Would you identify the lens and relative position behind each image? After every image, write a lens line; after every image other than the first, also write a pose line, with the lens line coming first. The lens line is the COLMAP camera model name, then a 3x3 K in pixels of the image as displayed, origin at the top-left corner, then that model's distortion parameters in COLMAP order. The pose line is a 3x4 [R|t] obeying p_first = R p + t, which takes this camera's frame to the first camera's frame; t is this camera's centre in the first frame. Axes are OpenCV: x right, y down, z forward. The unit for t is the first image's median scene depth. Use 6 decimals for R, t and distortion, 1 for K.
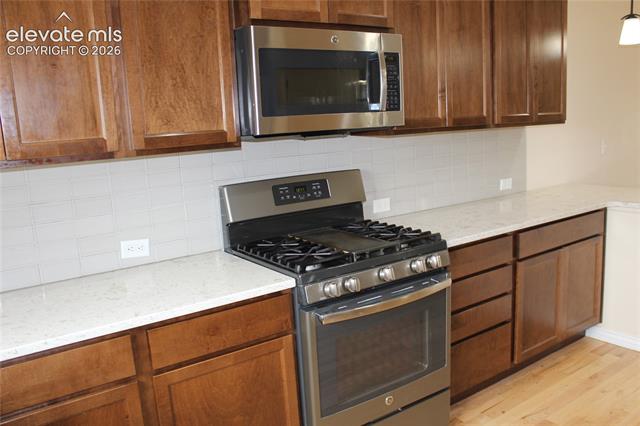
lens RADIAL K [[551.5, 0, 320.0], [0, 551.5, 213.0], [0, 0, 1]] dist [-0.199314, 0.207335]
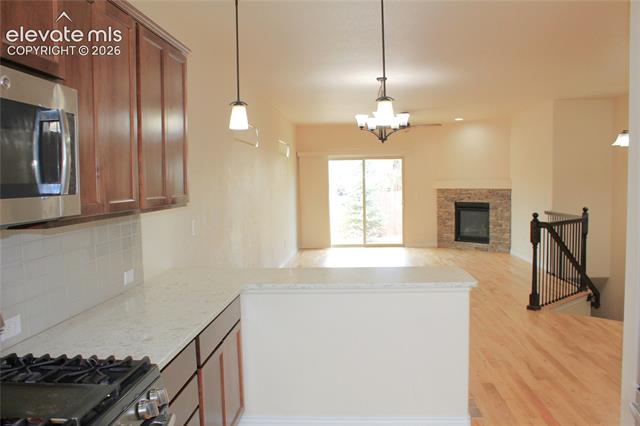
lens RADIAL K [[551.5, 0, 320.0], [0, 551.5, 213.0], [0, 0, 1]] dist [-0.199314, 0.207335]
pose [[0.656182, -0.013741, 0.754478, -0.129599], [0.127651, 0.987446, -0.093037, -0.043277], [-0.743727, 0.157359, 0.649698, 0.234792]]
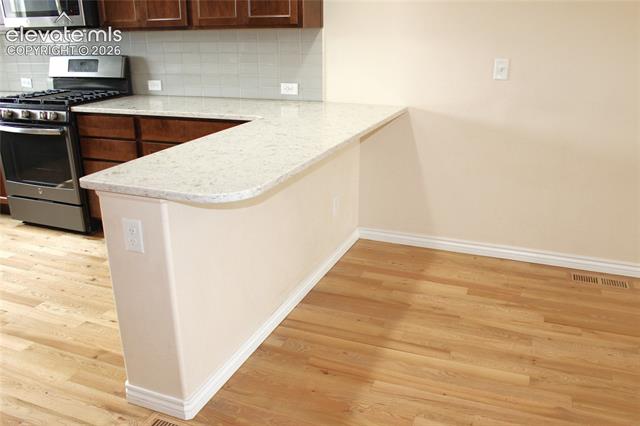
lens RADIAL K [[551.5, 0, 320.0], [0, 551.5, 213.0], [0, 0, 1]] dist [-0.199314, 0.207335]
pose [[0.516068, 0.318199, -0.795251, 1.495803], [-0.161546, 0.947932, 0.274458, -0.146720], [0.841176, -0.013170, 0.540601, 0.625772]]
